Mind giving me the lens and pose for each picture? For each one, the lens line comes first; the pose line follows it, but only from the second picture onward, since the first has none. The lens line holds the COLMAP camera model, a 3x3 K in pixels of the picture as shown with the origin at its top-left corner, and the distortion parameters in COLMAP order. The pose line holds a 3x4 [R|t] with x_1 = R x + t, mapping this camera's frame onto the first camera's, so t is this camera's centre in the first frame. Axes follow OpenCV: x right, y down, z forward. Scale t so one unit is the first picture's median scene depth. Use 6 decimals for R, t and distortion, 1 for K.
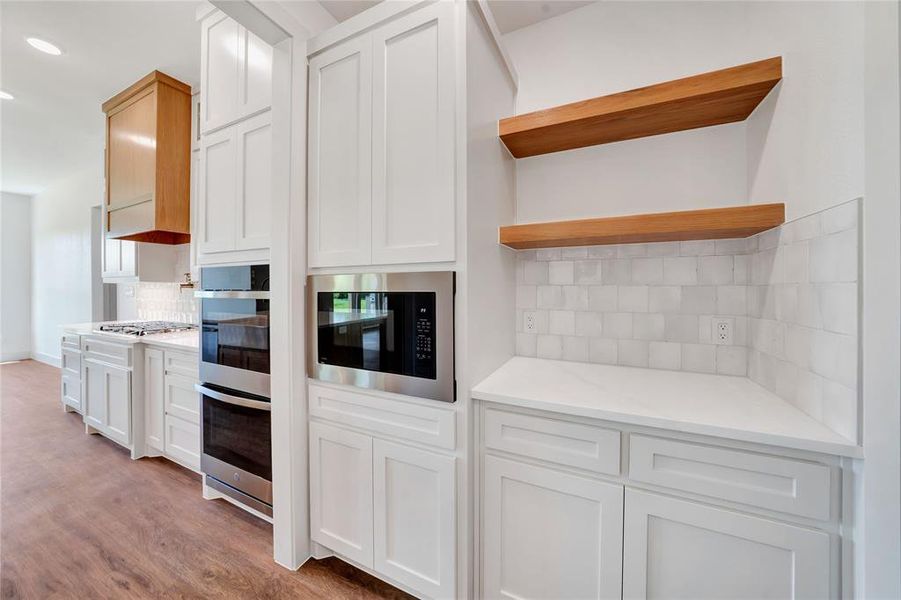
lens RADIAL K [[317.0, 0, 452.6], [0, 317.0, 292.5], [0, 0, 1]] dist [-0.012241, 0.000115]
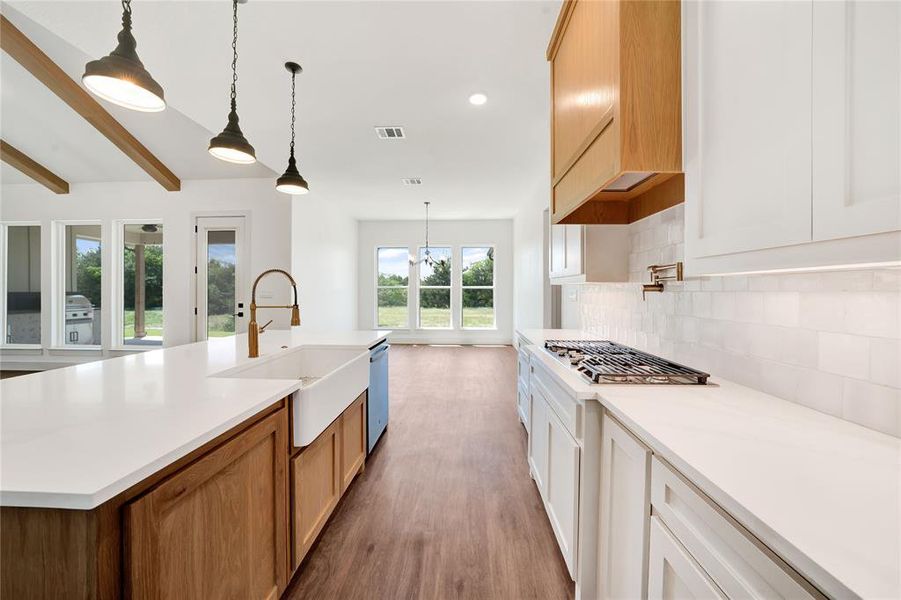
lens RADIAL K [[317.0, 0, 452.6], [0, 317.0, 292.5], [0, 0, 1]] dist [-0.012241, 0.000115]
pose [[0.406257, 0.004375, -0.913749, -0.476297], [-0.001539, 0.999990, 0.004103, -0.014173], [0.913758, -0.000260, 0.406259, 0.442342]]
